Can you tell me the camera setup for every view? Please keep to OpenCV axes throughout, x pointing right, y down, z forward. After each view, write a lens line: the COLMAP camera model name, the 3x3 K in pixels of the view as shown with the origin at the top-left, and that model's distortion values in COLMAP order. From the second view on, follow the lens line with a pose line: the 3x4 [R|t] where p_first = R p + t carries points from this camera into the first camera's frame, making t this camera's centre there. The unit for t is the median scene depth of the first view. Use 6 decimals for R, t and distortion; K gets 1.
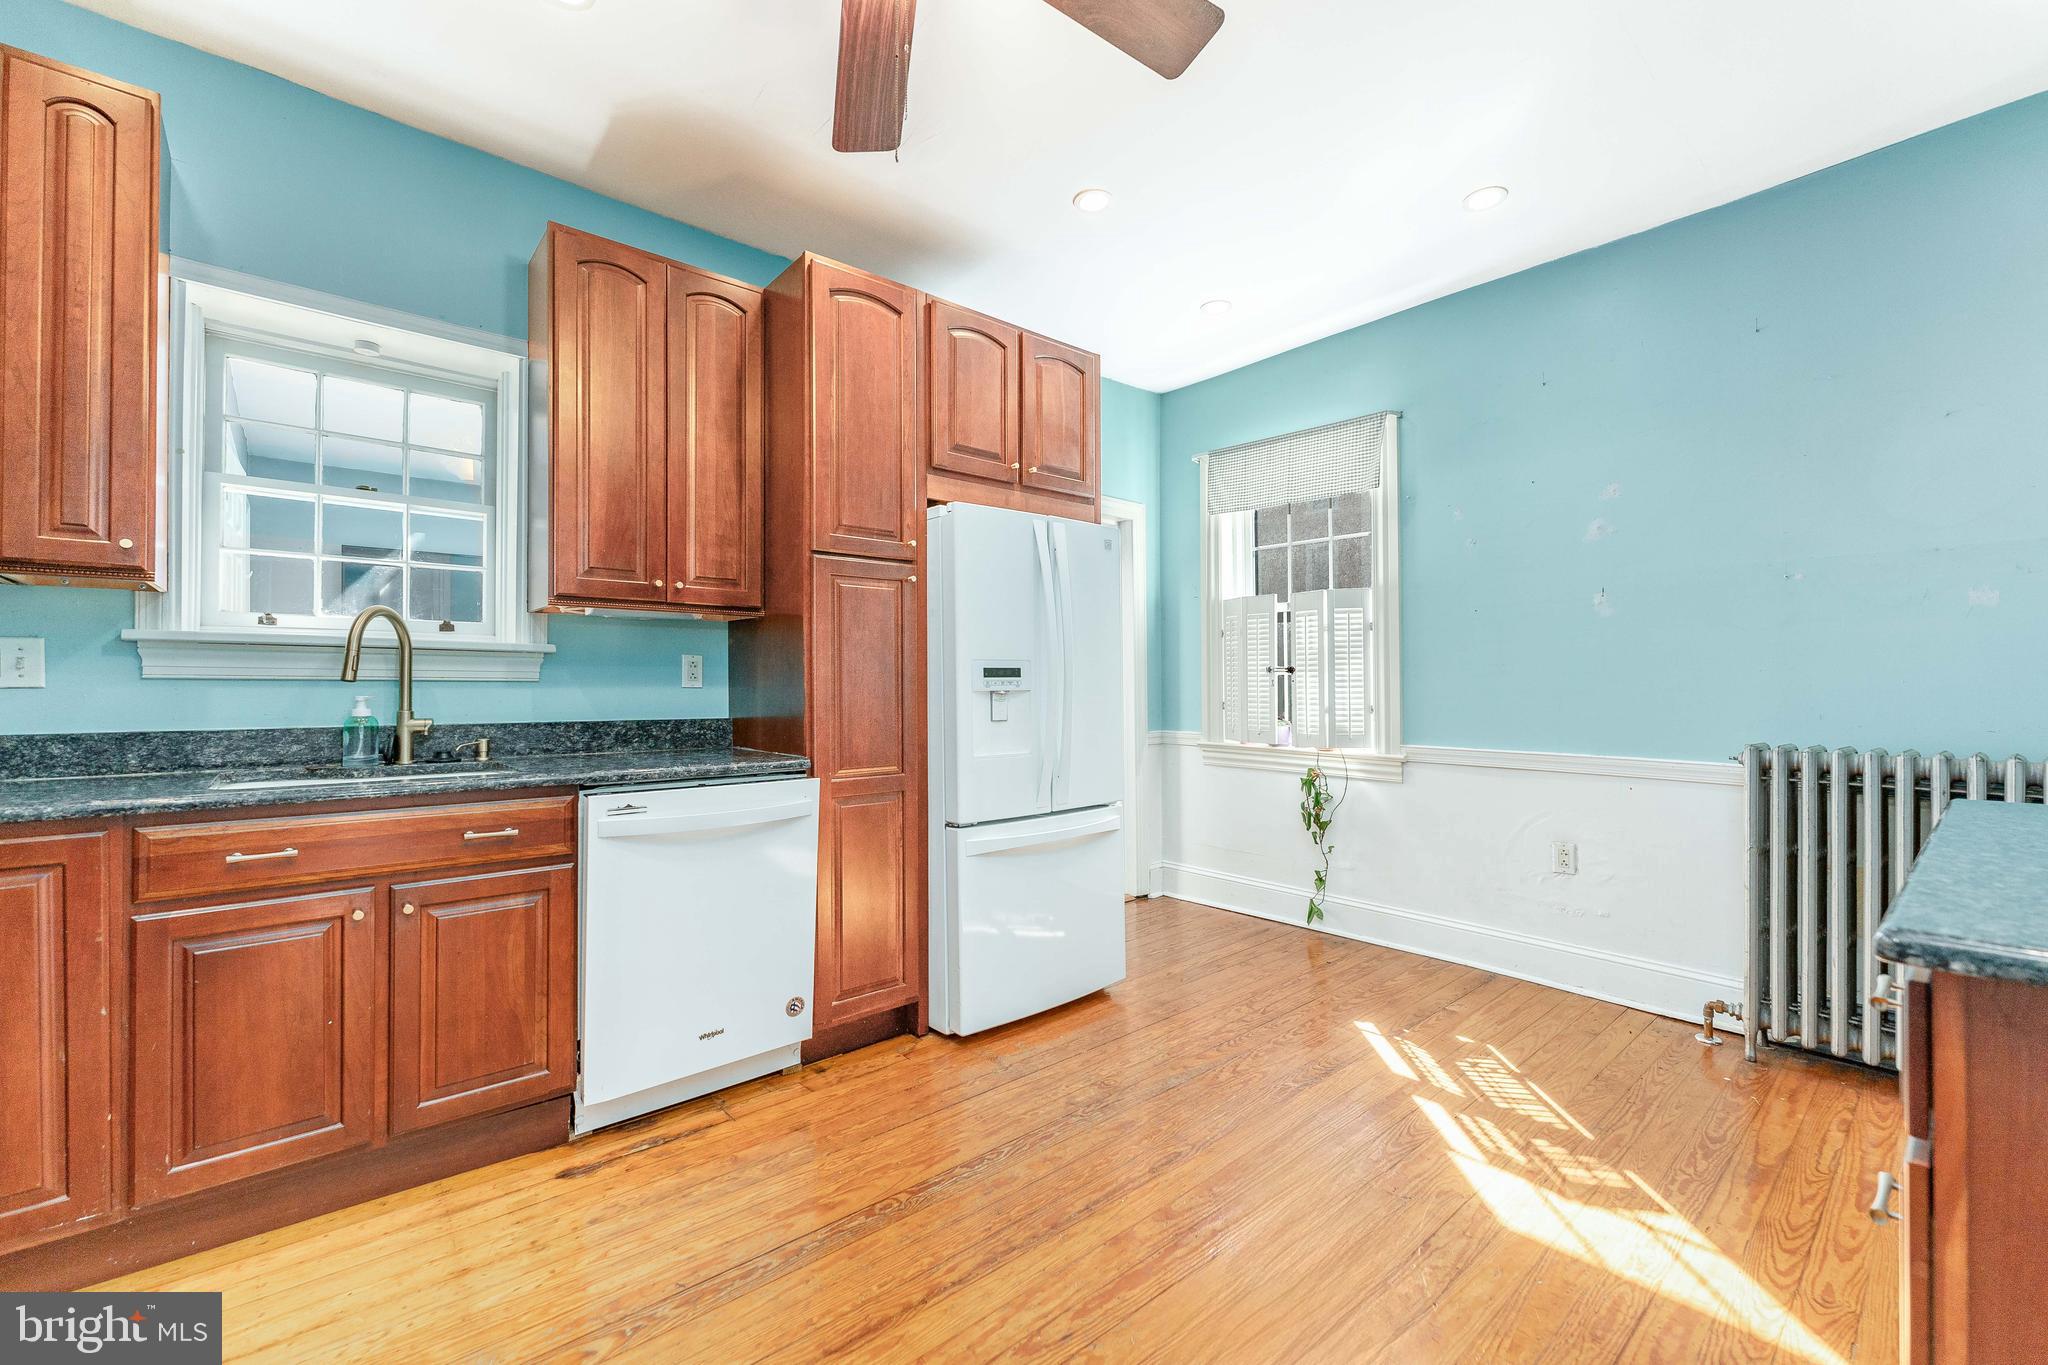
lens RADIAL K [[819.2, 0, 1024.0], [0, 819.2, 682.5], [0, 0, 1]] dist [0.001235, 0.000065]
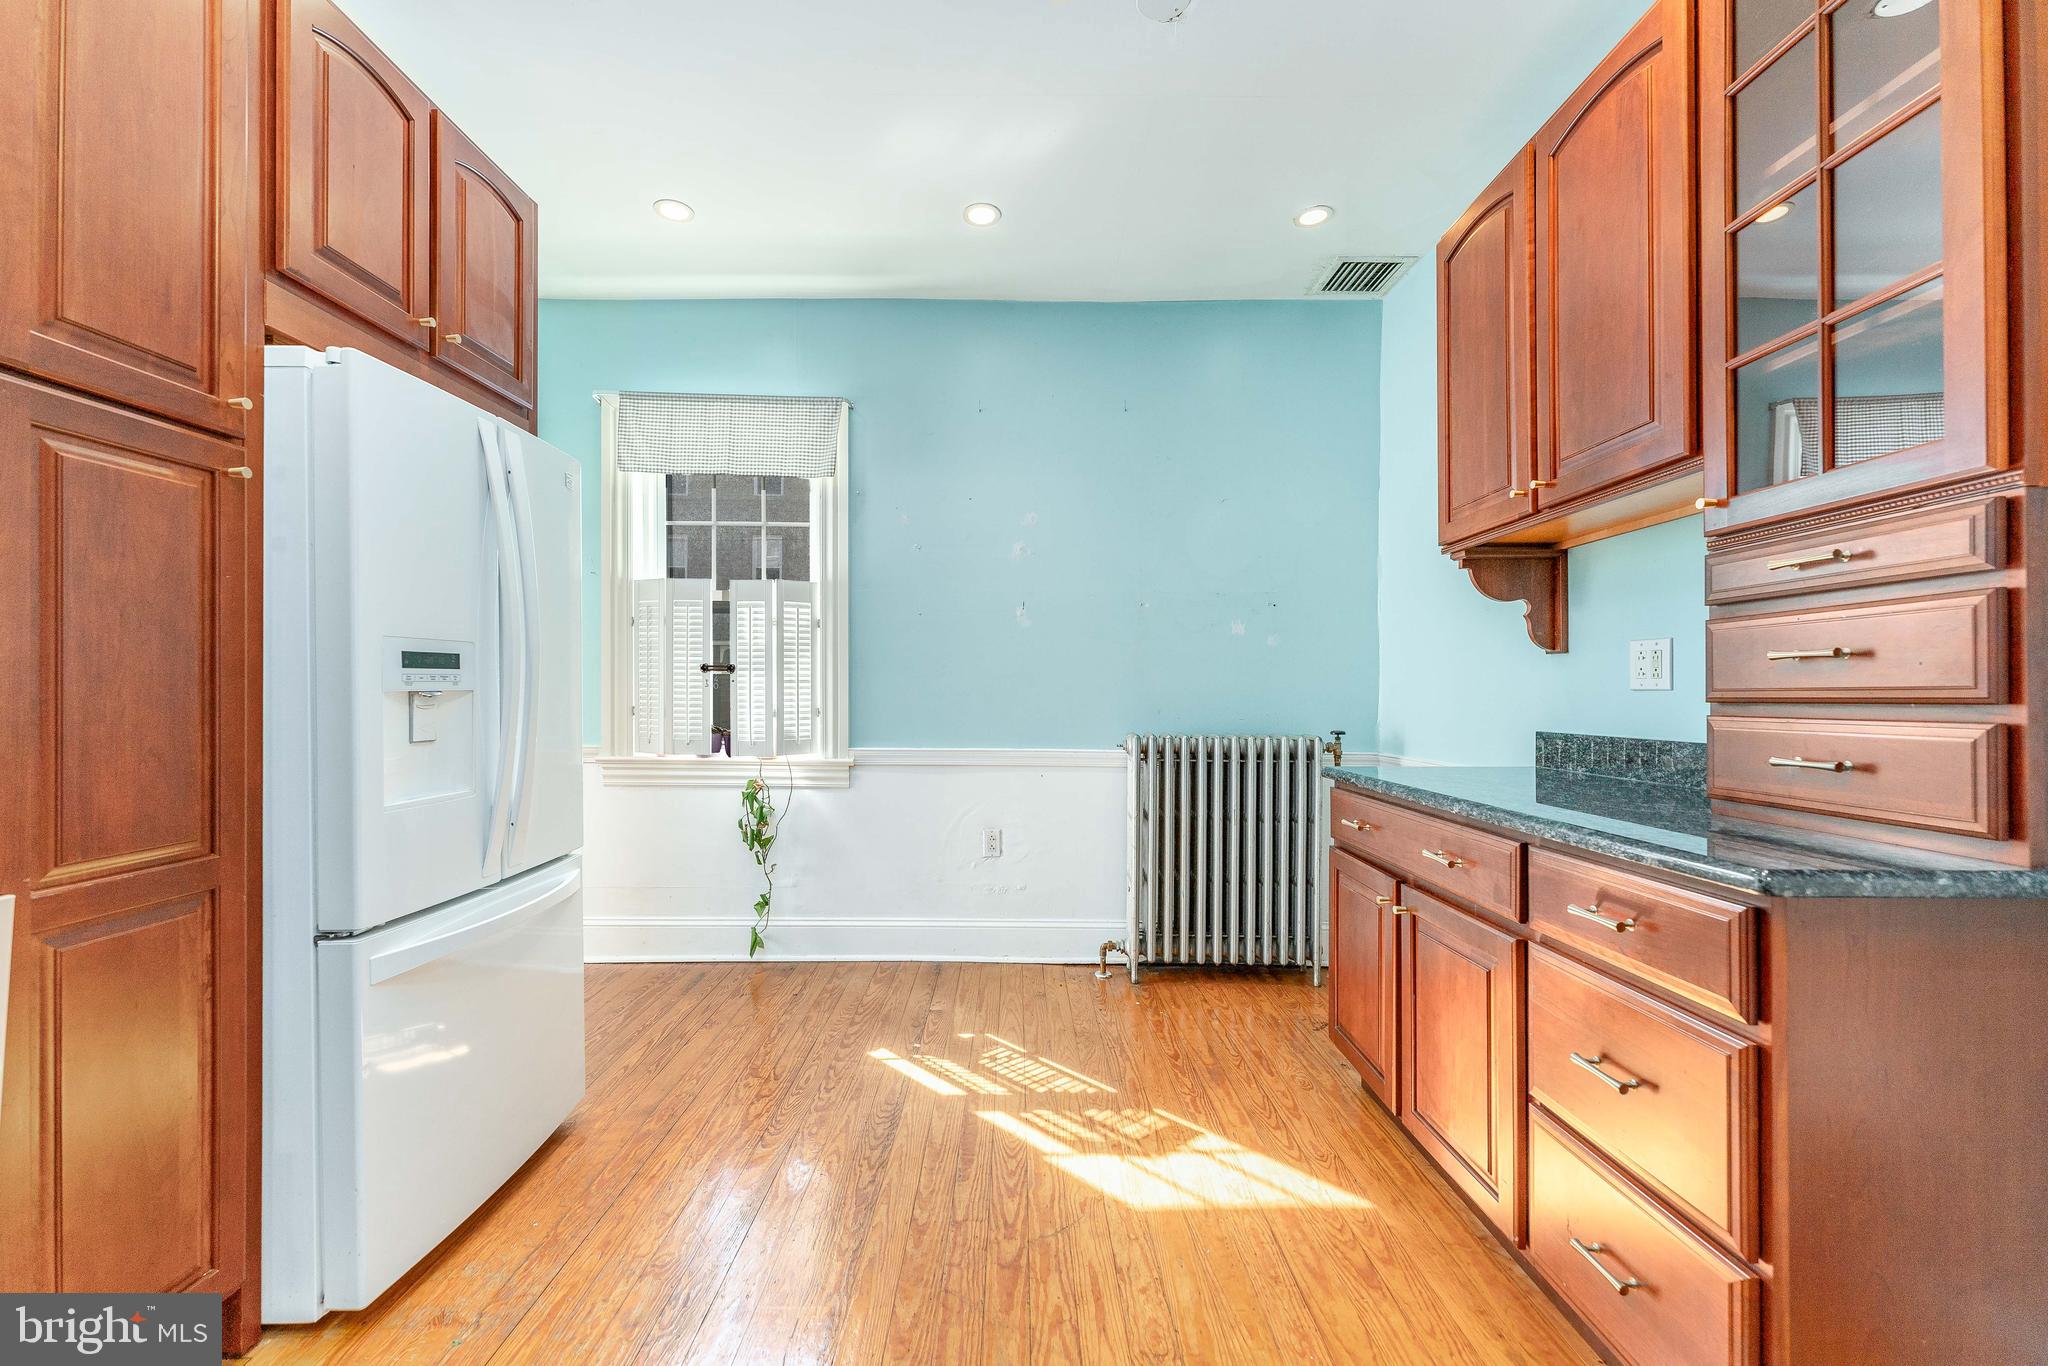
lens RADIAL K [[833.1, 0, 1012.8], [0, 833.1, 687.2], [0, 0, 1]] dist [0.000681, 0.000229]
pose [[0.659714, 0.005166, 0.751499, -0.200248], [-0.007128, 0.999974, -0.000618, 0.004673], [-0.751483, -0.004949, 0.659734, 0.278500]]
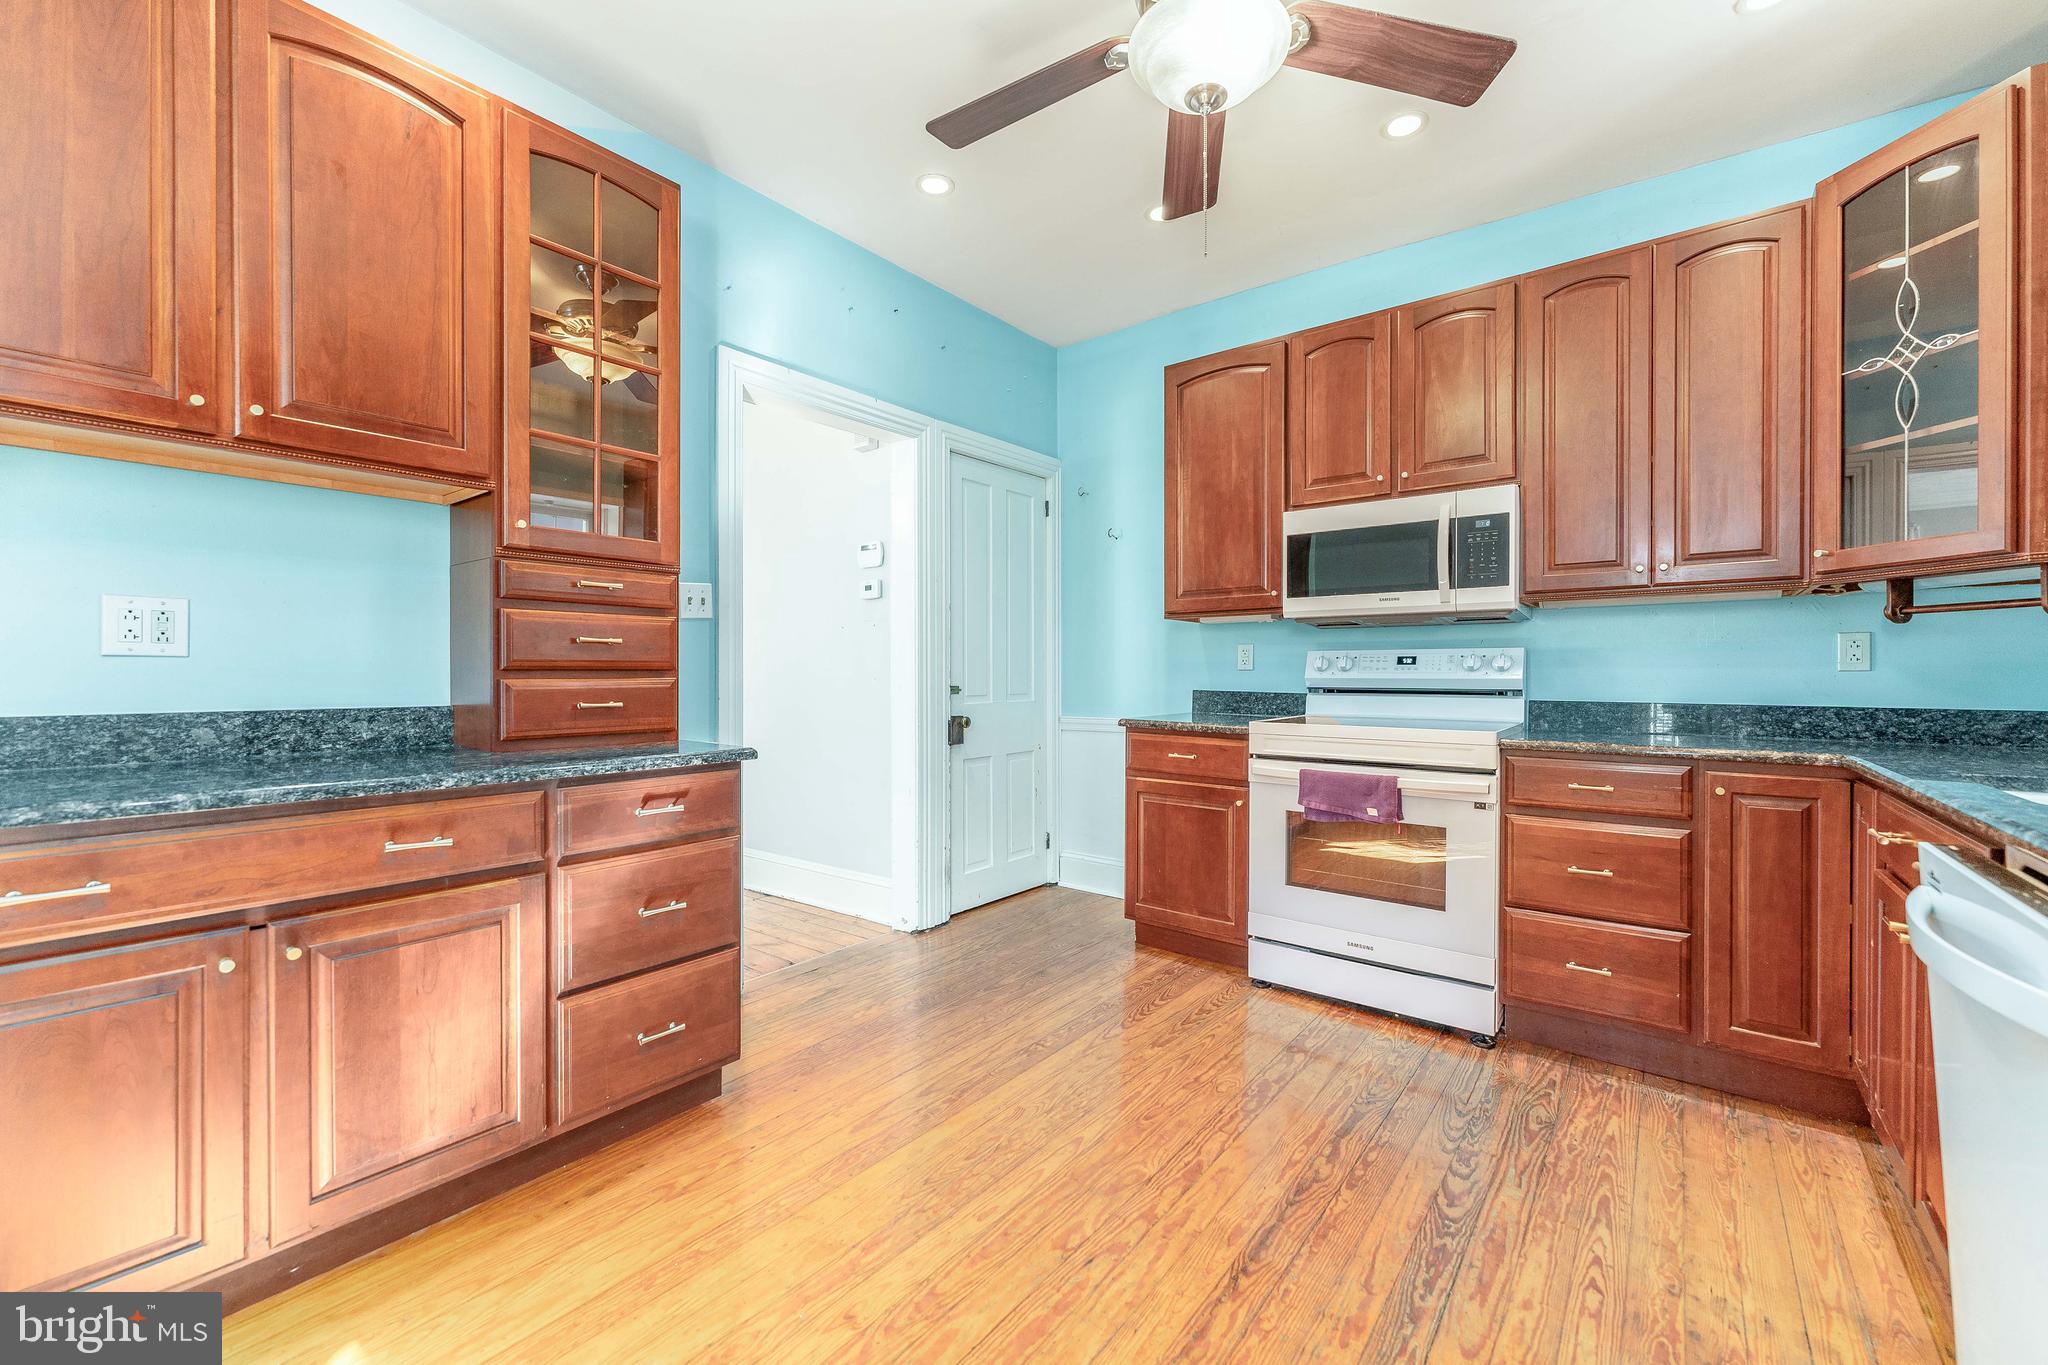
lens RADIAL K [[825.4, 0, 1017.8], [0, 825.4, 681.0], [0, 0, 1]] dist [0.001702, -0.000005]
pose [[-0.983966, -0.006431, -0.178242, 0.179073], [-0.006537, 0.999979, 0.000007, 0.016842], [0.178238, 0.001172, -0.983987, 1.072769]]
